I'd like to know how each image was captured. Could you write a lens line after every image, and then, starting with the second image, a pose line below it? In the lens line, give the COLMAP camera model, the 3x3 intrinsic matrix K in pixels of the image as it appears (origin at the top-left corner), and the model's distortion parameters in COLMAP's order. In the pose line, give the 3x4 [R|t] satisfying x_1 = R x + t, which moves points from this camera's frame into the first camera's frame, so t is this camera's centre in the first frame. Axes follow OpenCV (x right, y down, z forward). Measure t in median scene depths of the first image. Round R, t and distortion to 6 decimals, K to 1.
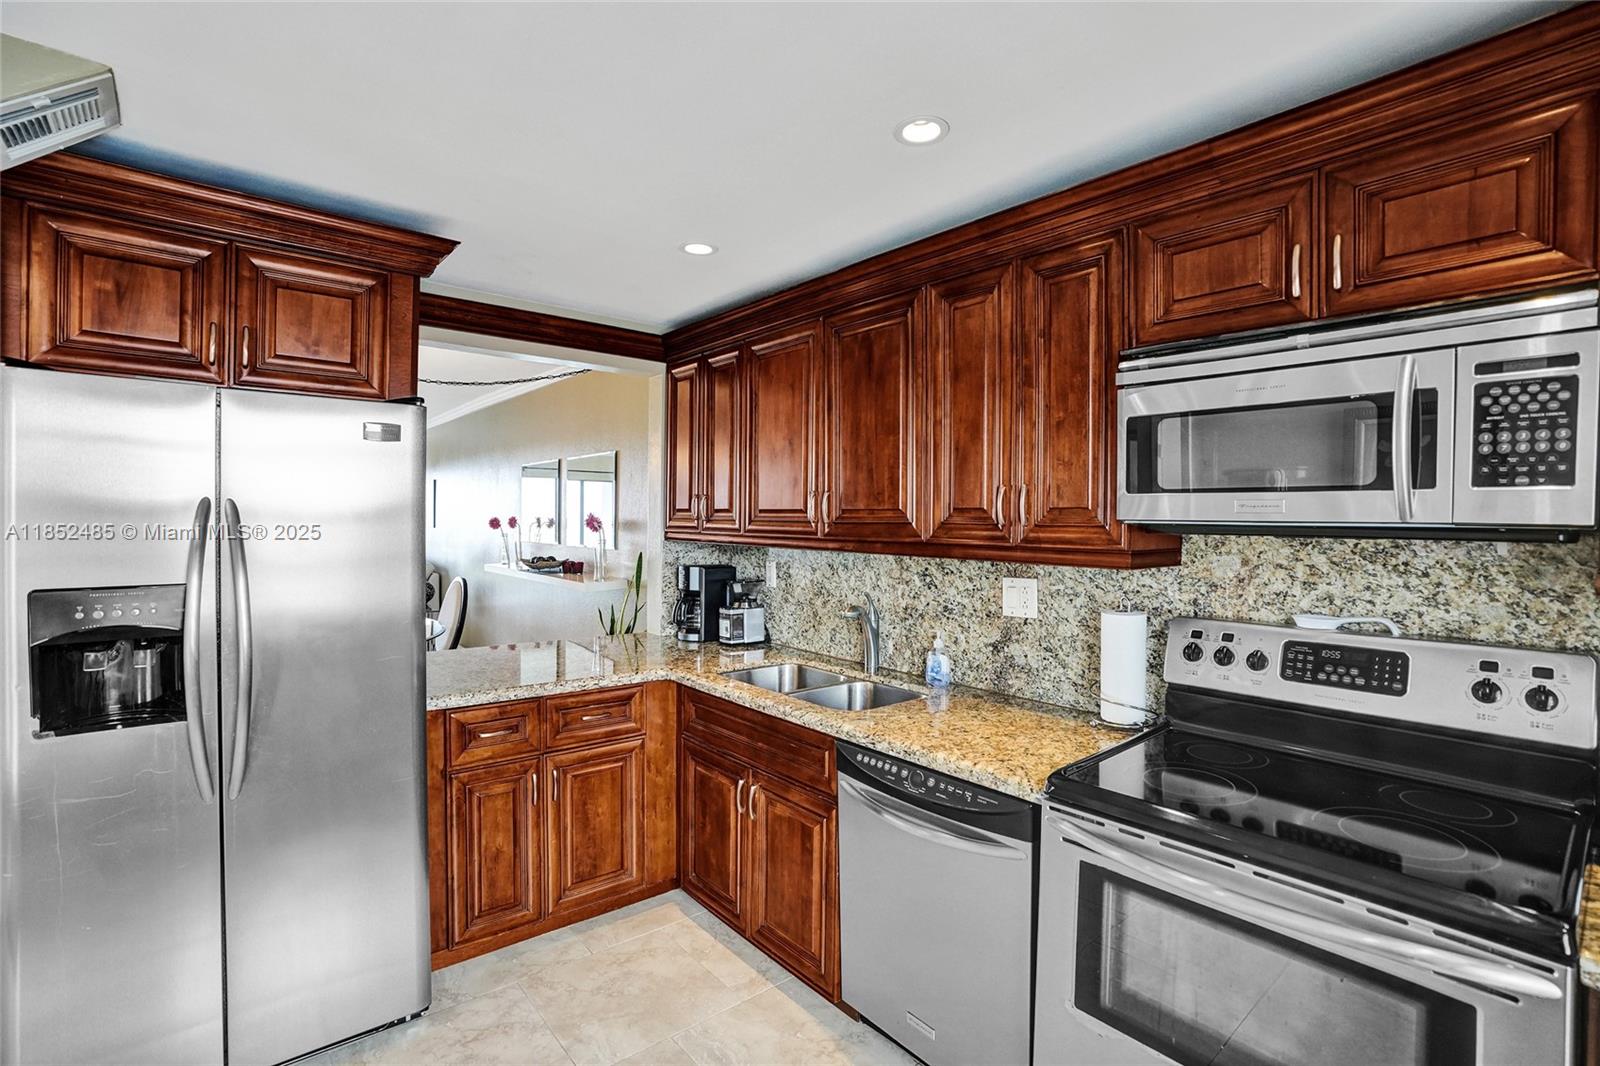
lens RADIAL K [[761.7, 0, 800.0], [0, 761.7, 533.0], [0, 0, 1]] dist [-0.002953, -0.000194]
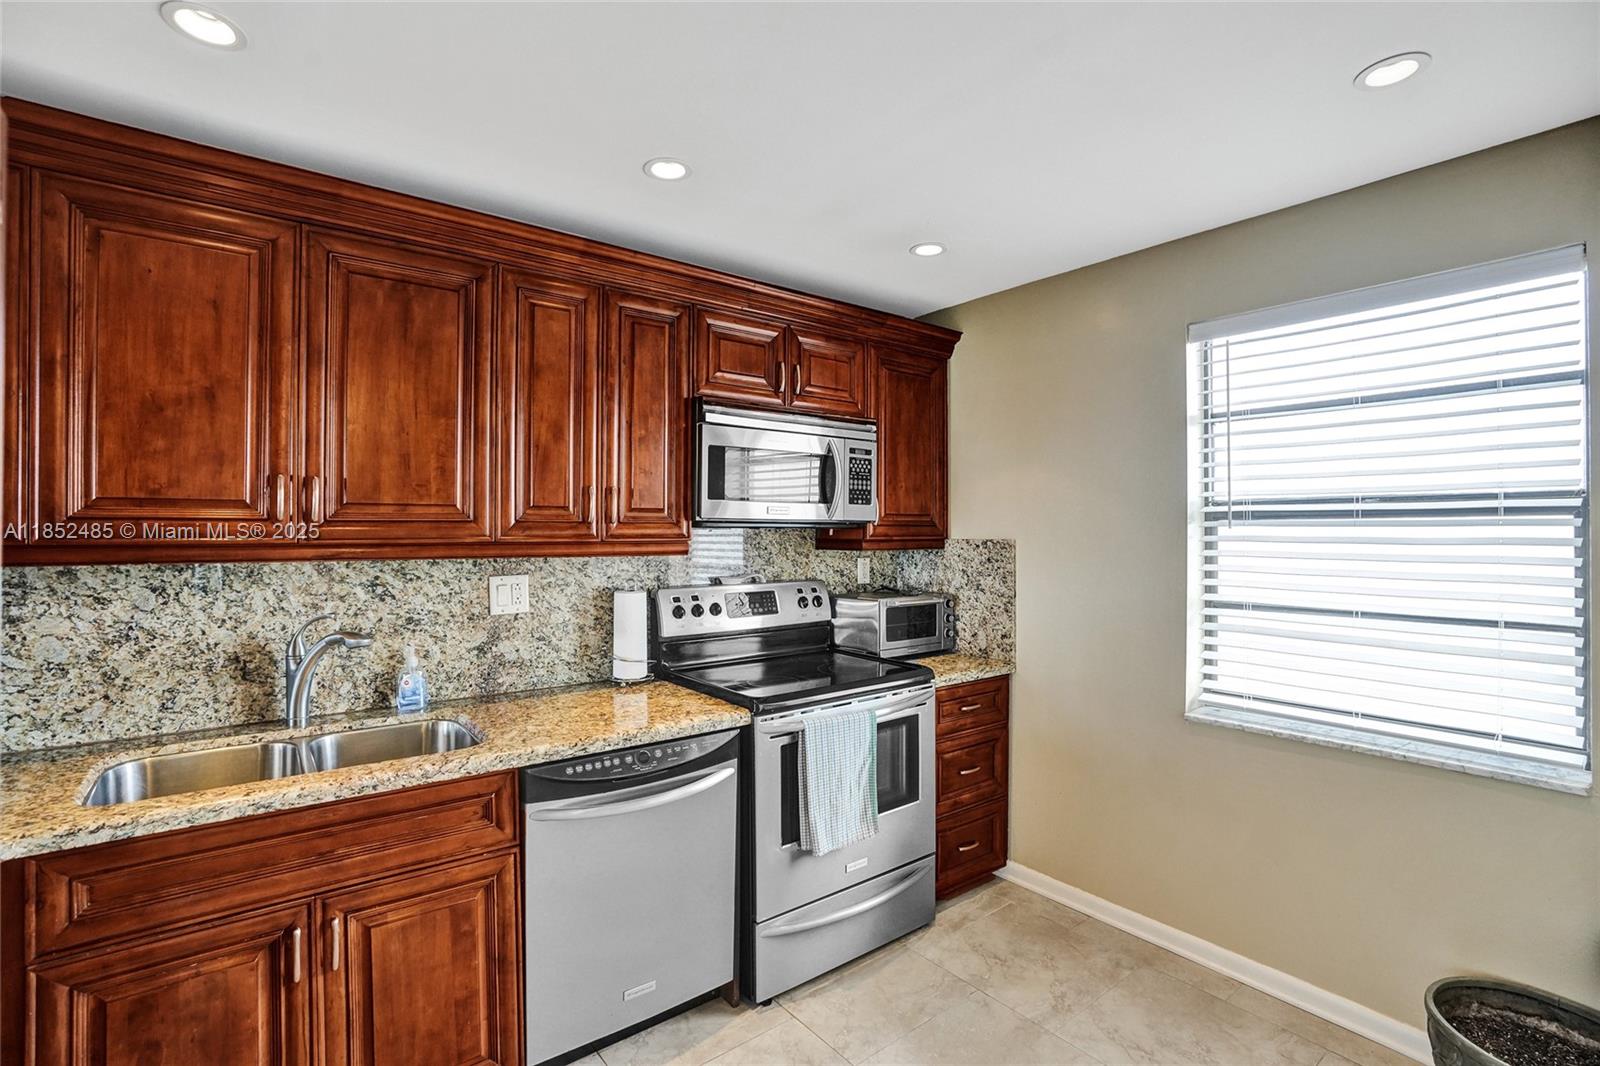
lens RADIAL K [[761.7, 0, 800.0], [0, 761.7, 533.0], [0, 0, 1]] dist [-0.002953, -0.000194]
pose [[0.043539, -0.014045, 0.998953, -0.732260], [0.016298, 0.999778, 0.013346, -0.004868], [-0.998919, 0.015700, 0.043758, 0.584796]]
